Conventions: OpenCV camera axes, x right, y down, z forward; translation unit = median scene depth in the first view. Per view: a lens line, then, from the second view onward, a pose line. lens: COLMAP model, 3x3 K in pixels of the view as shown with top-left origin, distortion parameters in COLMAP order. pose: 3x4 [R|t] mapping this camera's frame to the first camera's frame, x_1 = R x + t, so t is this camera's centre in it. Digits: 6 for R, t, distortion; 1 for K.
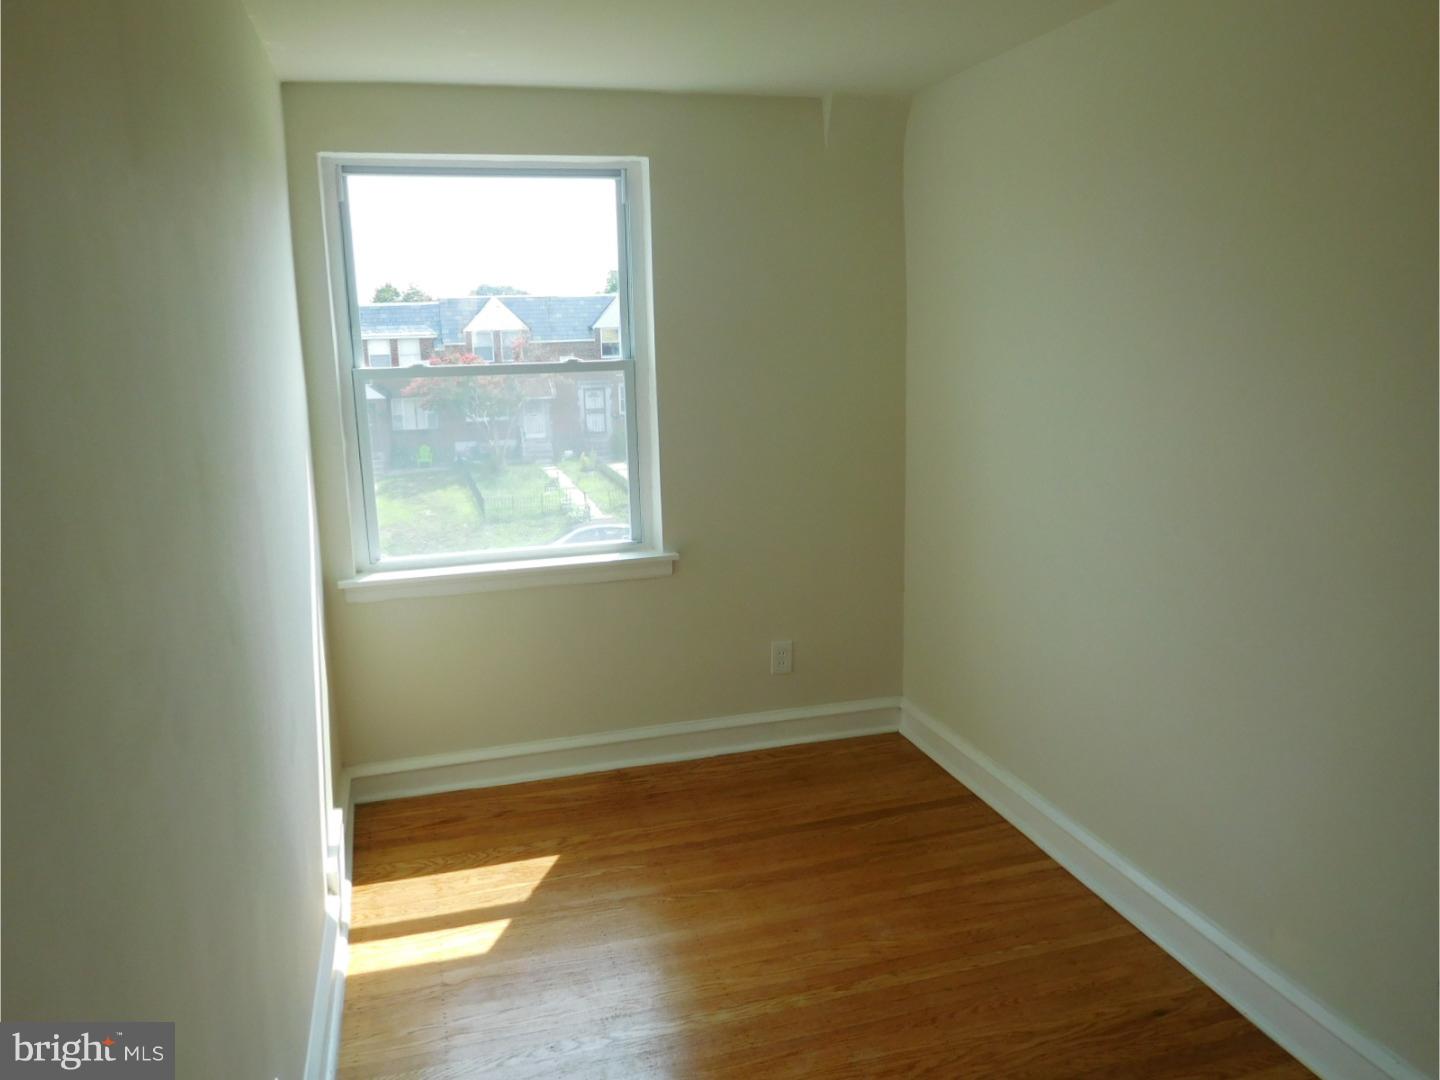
lens RADIAL K [[1083.6, 0, 720.1], [0, 1083.6, 538.6], [0, 0, 1]] dist [-0.012139, 0.001319]
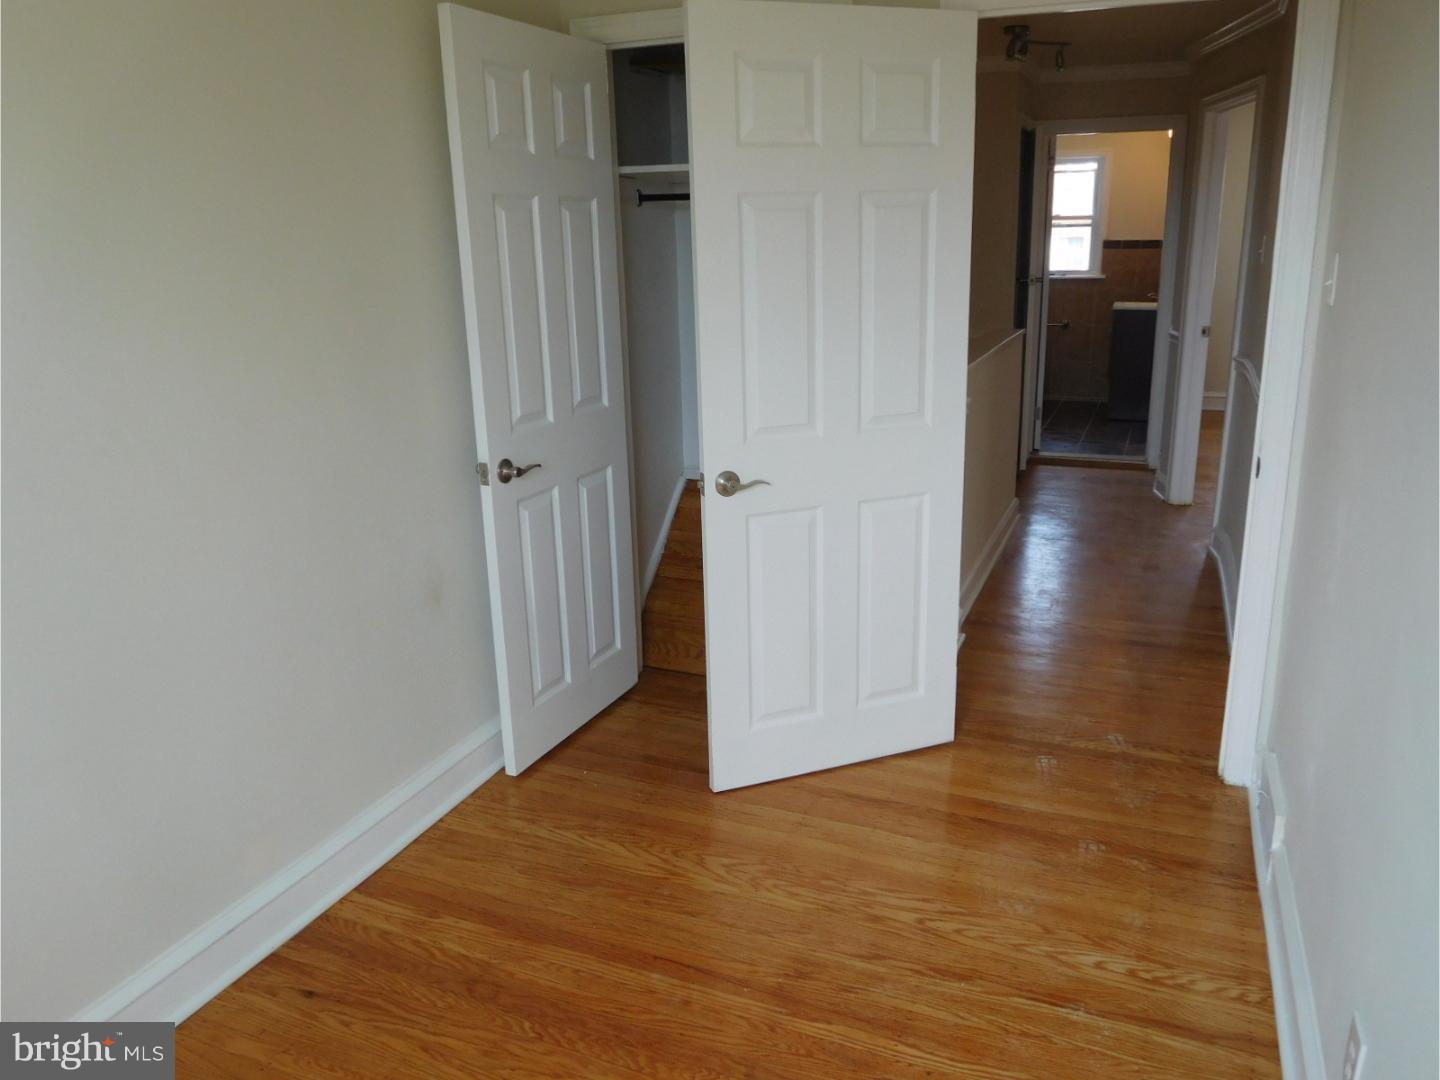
lens RADIAL K [[1083.6, 0, 719.5], [0, 1083.6, 539.1], [0, 0, 1]] dist [-0.012139, 0.001319]
pose [[-0.795815, -0.133967, 0.590534, -0.345606], [0.133859, 0.912174, 0.387324, -0.210103], [-0.590559, 0.387287, -0.707990, 1.277471]]
